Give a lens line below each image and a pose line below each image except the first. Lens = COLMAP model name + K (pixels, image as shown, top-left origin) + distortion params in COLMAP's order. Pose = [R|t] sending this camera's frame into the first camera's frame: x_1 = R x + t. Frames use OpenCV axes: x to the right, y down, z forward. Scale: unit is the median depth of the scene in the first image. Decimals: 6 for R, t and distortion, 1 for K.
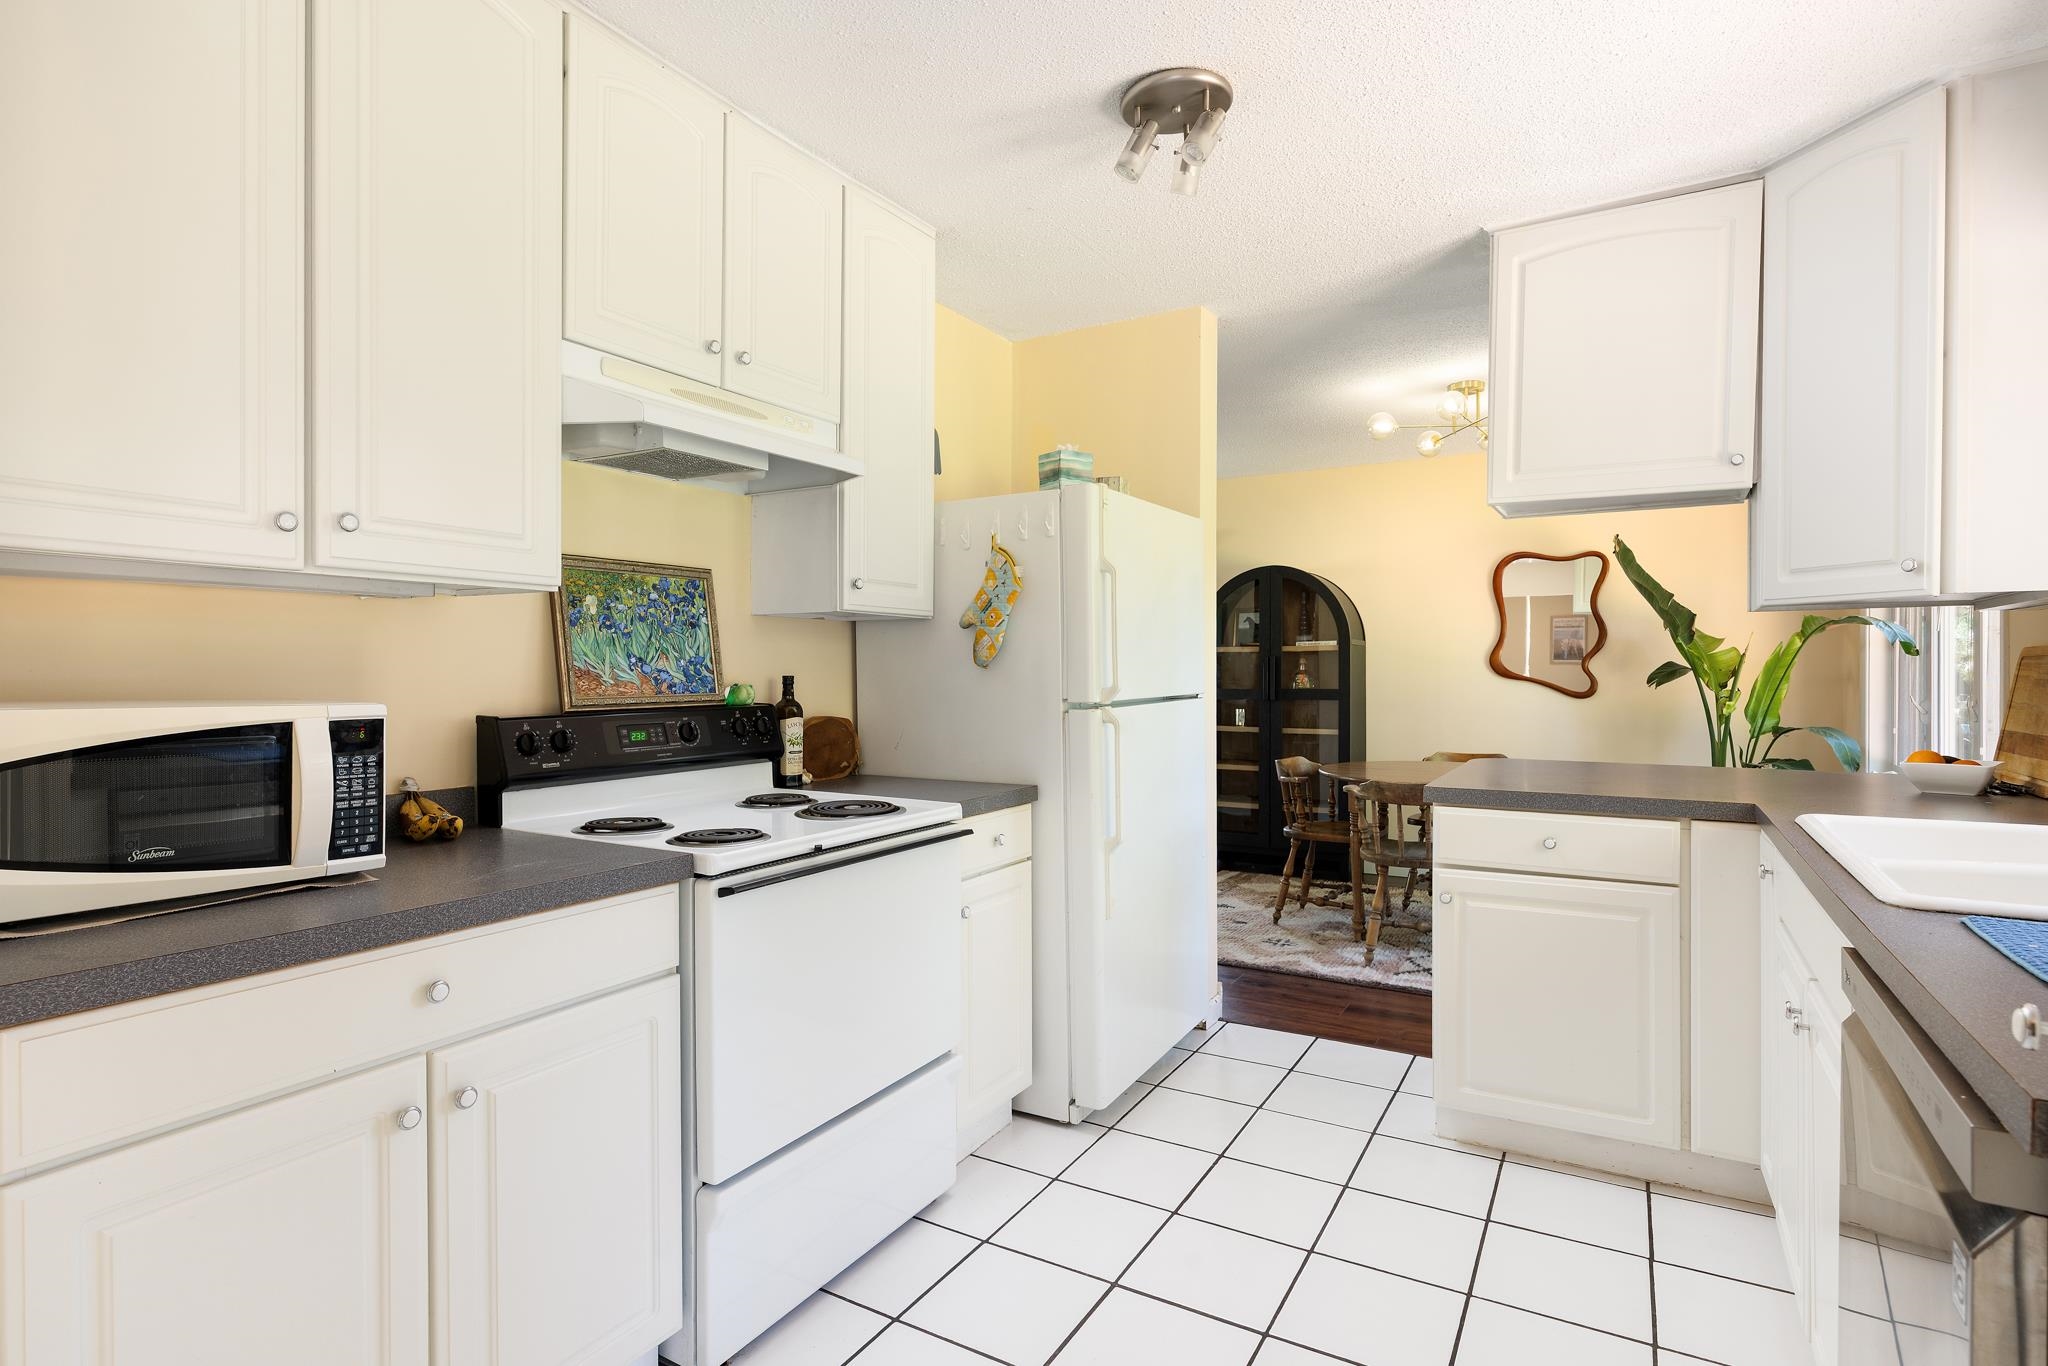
lens RADIAL K [[1031.7, 0, 1024.1], [0, 1031.7, 687.2], [0, 0, 1]] dist [-0.007441, -0.000542]
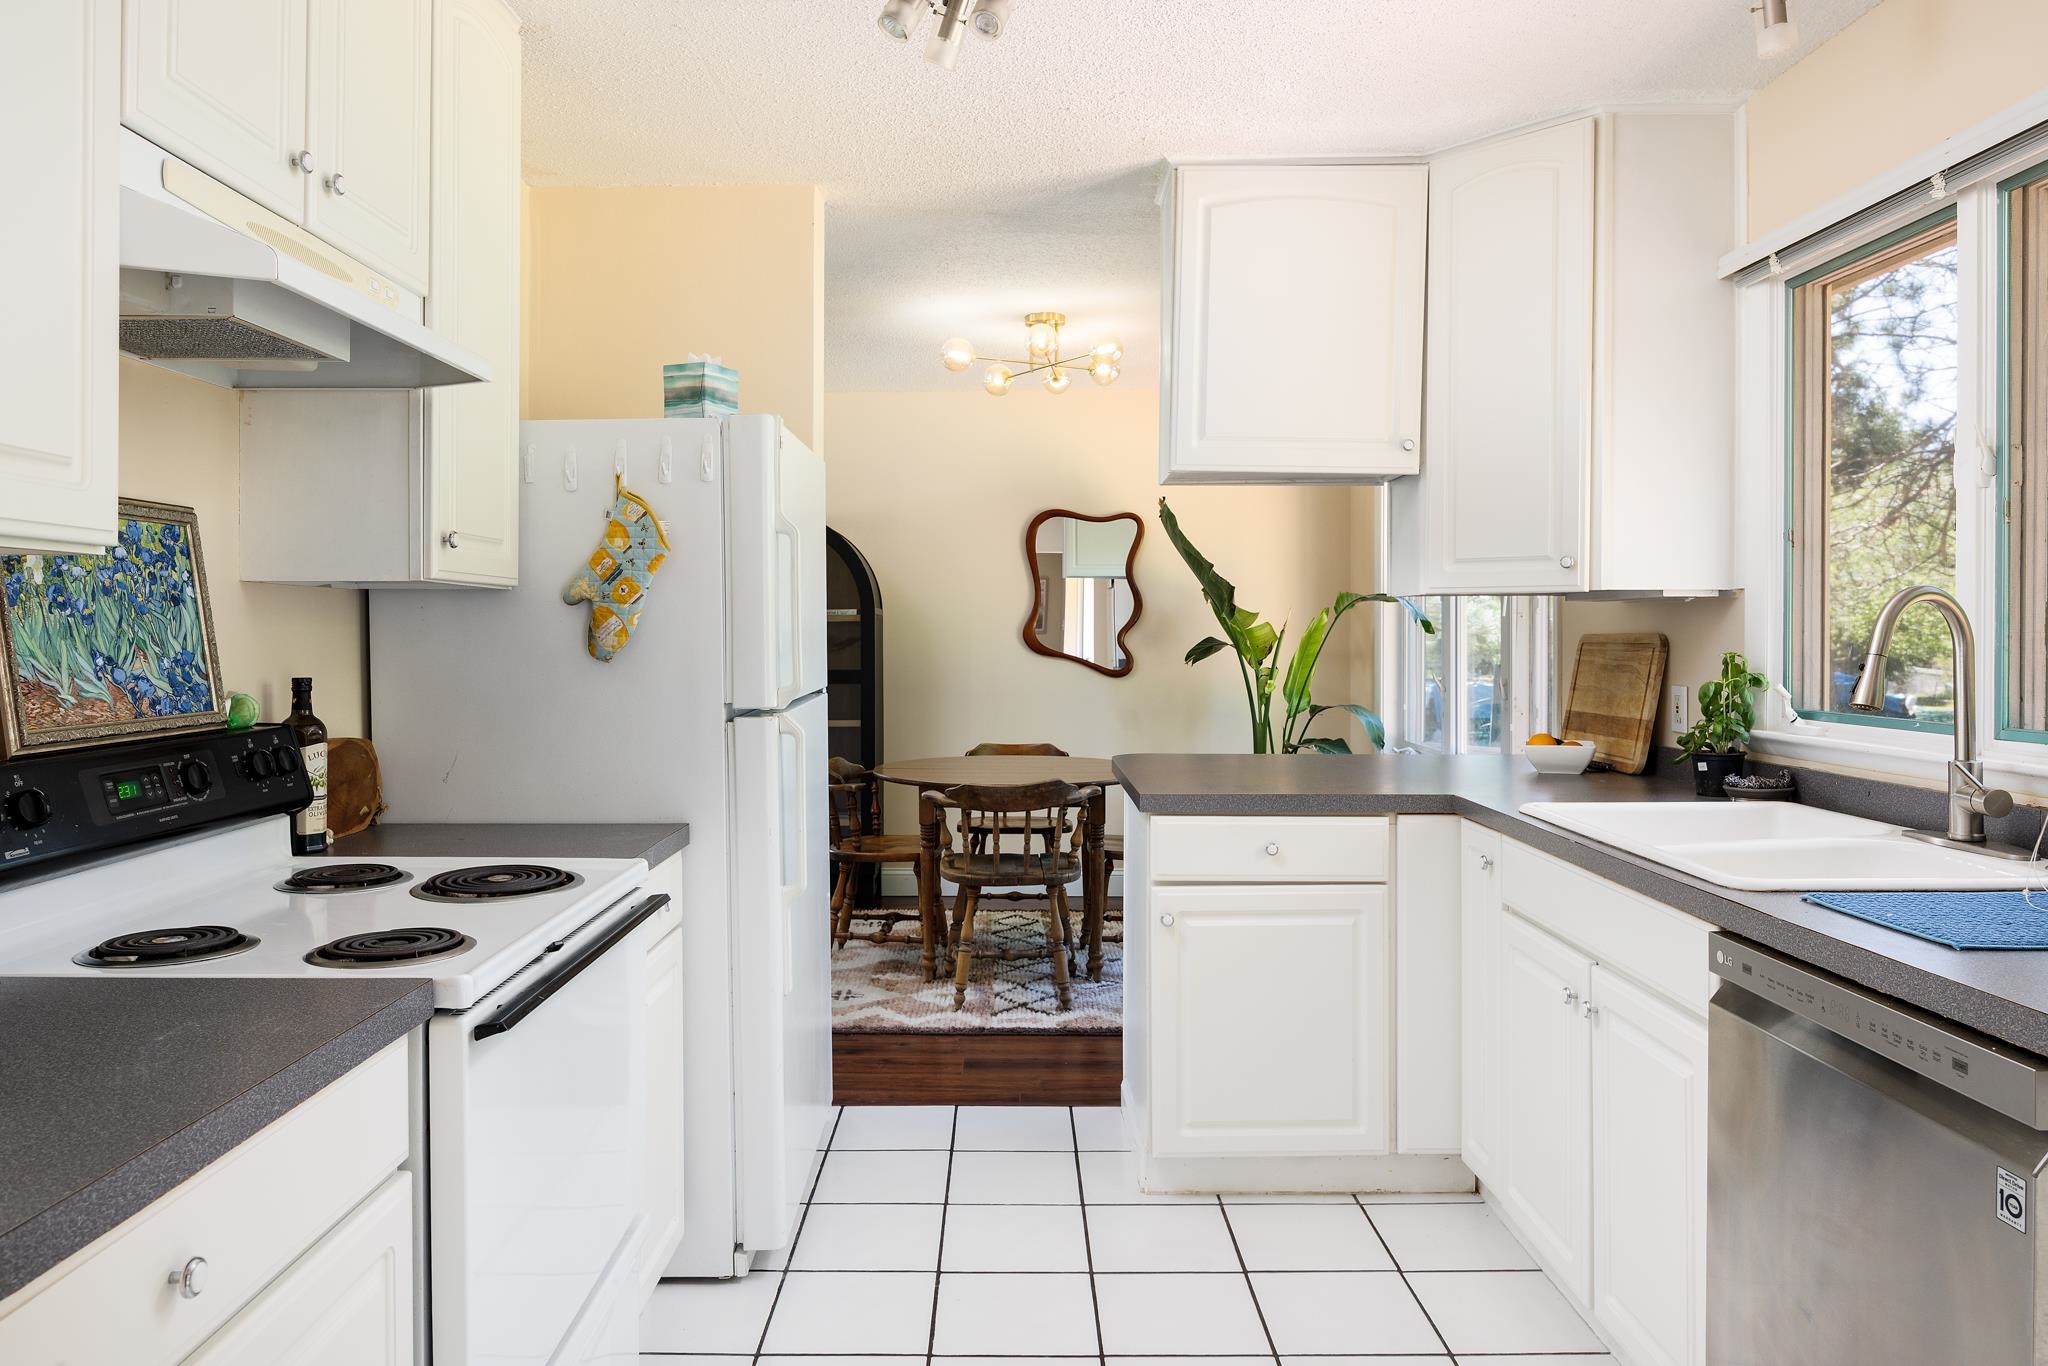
lens RADIAL K [[1367.2, 0, 985.3], [0, 1367.2, 657.8], [0, 0, 1]] dist [-0.009052, 0.001064]
pose [[0.864871, -0.009016, 0.501914, -0.284718], [0.007147, 0.999959, 0.005648, -0.024995], [-0.501944, -0.001297, 0.864899, 0.062729]]
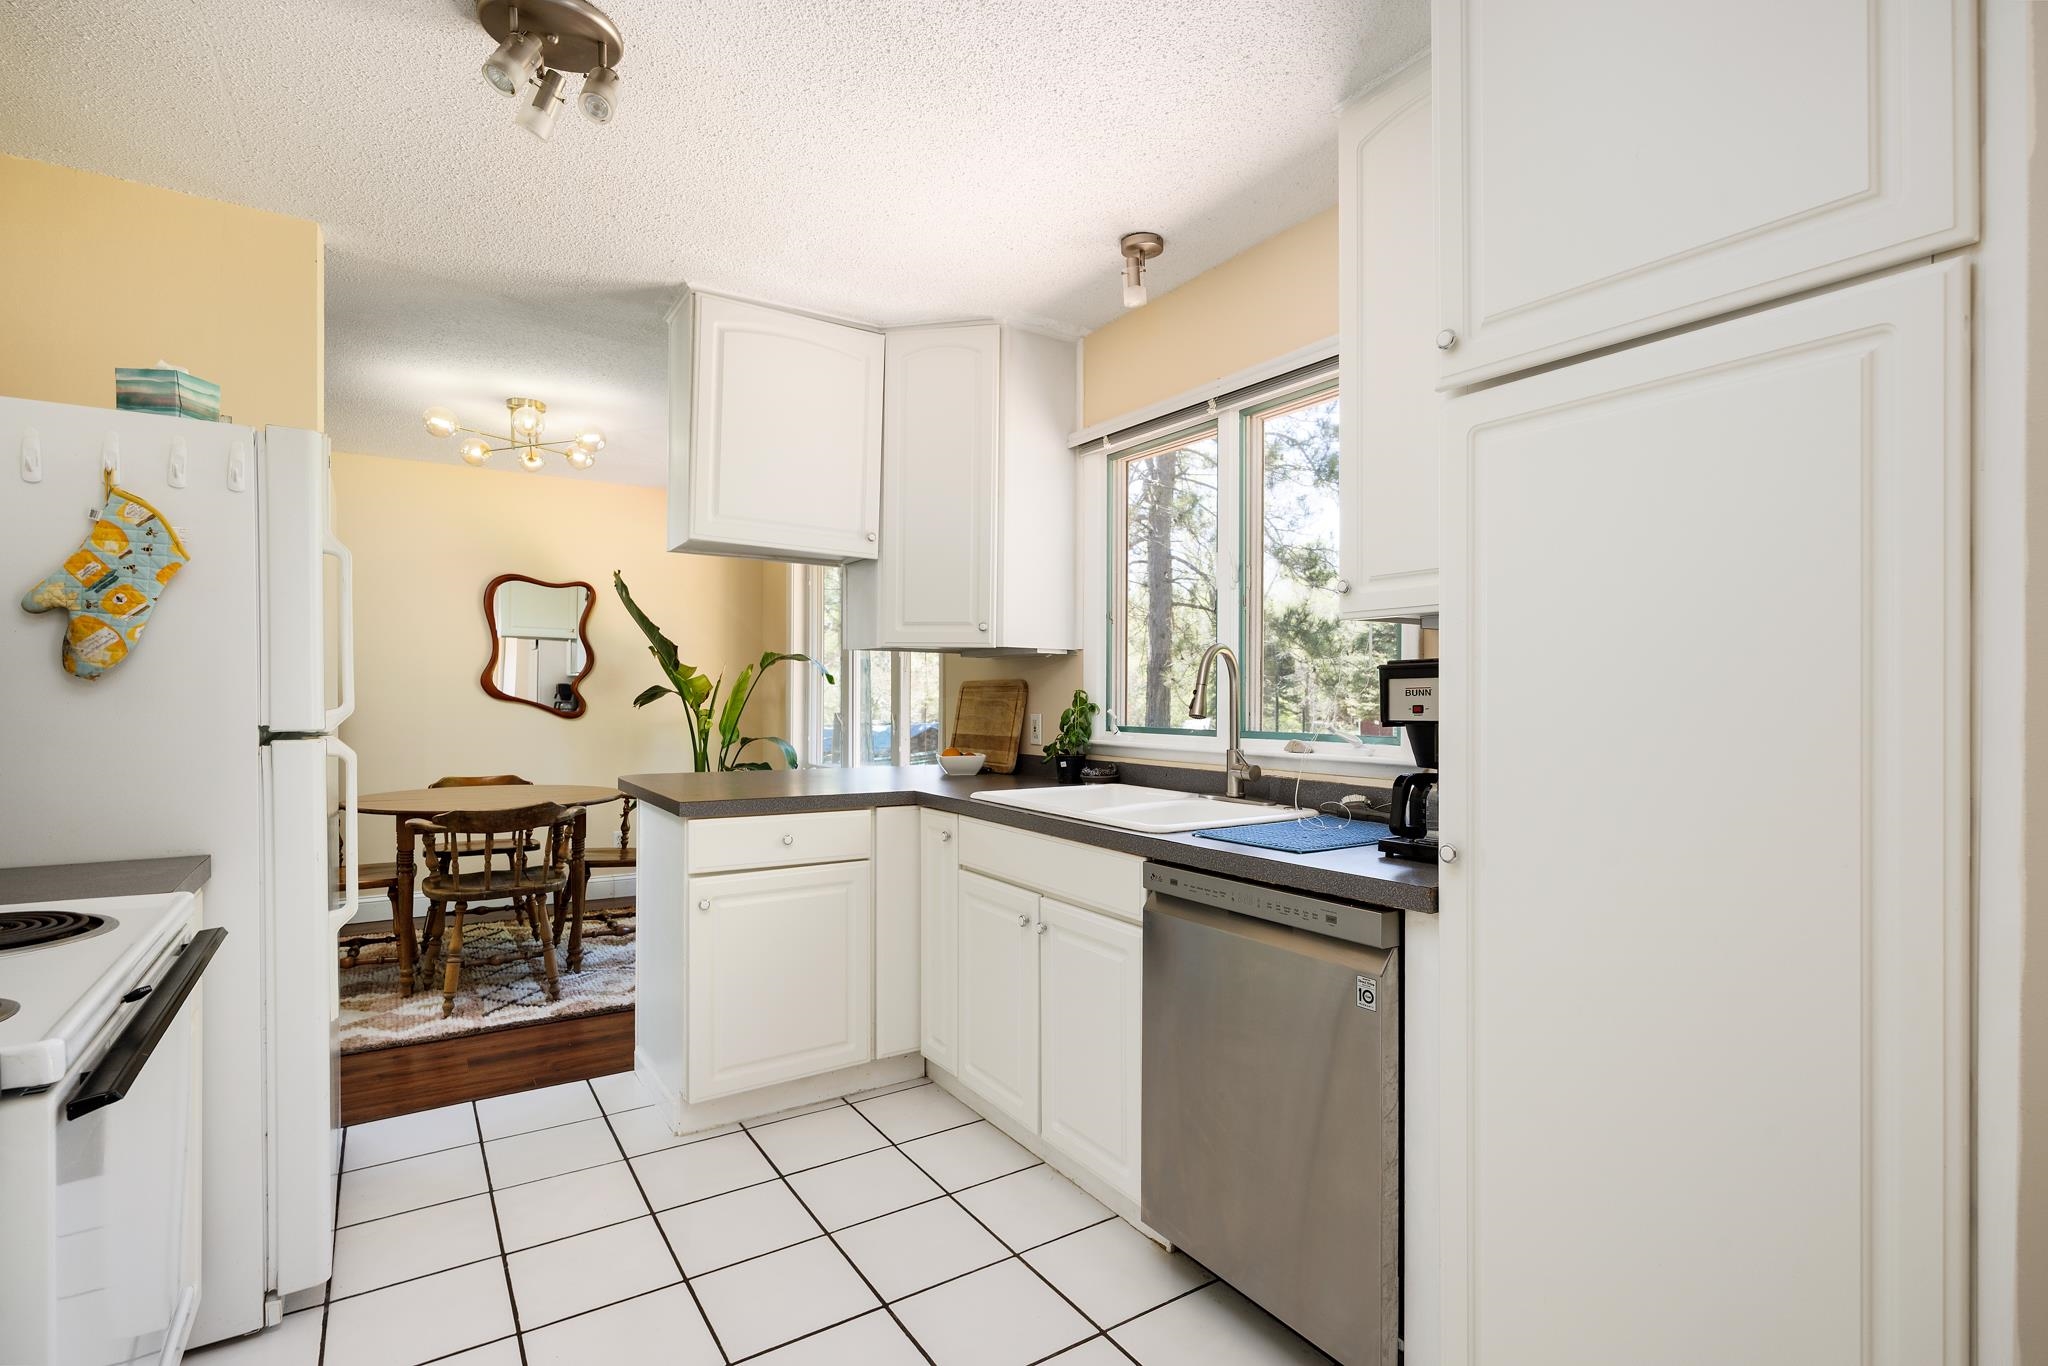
lens RADIAL K [[985.2, 0, 1059.1], [0, 985.2, 706.3], [0, 0, 1]] dist [-0.001263, -0.000031]
pose [[0.410854, -0.002614, 0.911697, -0.342017], [0.004455, 0.999990, 0.000860, -0.000420], [-0.911690, 0.003708, 0.410862, 0.223490]]
